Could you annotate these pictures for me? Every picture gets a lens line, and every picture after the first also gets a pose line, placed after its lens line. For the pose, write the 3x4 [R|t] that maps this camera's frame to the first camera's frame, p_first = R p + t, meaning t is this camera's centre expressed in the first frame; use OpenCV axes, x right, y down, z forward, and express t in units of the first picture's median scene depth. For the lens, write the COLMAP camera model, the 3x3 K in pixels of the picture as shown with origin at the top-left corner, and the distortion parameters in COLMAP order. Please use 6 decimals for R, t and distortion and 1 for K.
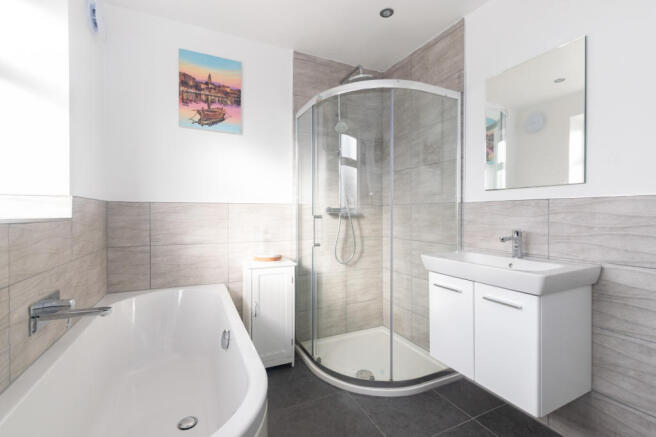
lens RADIAL K [[286.8, 0, 329.1], [0, 286.8, 213.8], [0, 0, 1]] dist [0.002294, 0.000085]
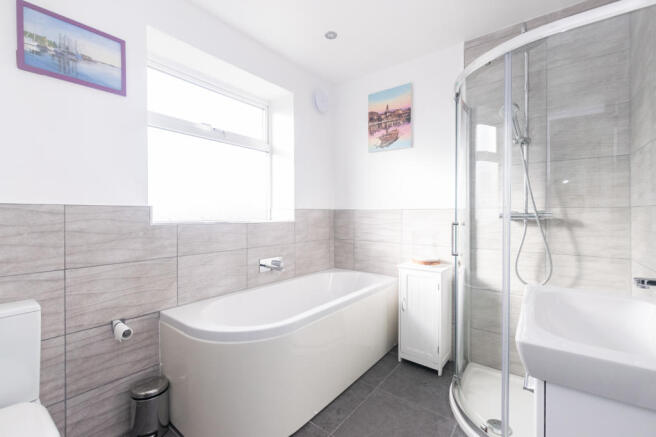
lens RADIAL K [[286.8, 0, 329.8], [0, 286.8, 218.0], [0, 0, 1]] dist [0.002294, 0.000085]
pose [[0.453281, 0.010659, -0.891304, 0.576869], [-0.004433, 0.999943, 0.009704, -0.012686], [0.891357, -0.000448, 0.453303, 0.224479]]
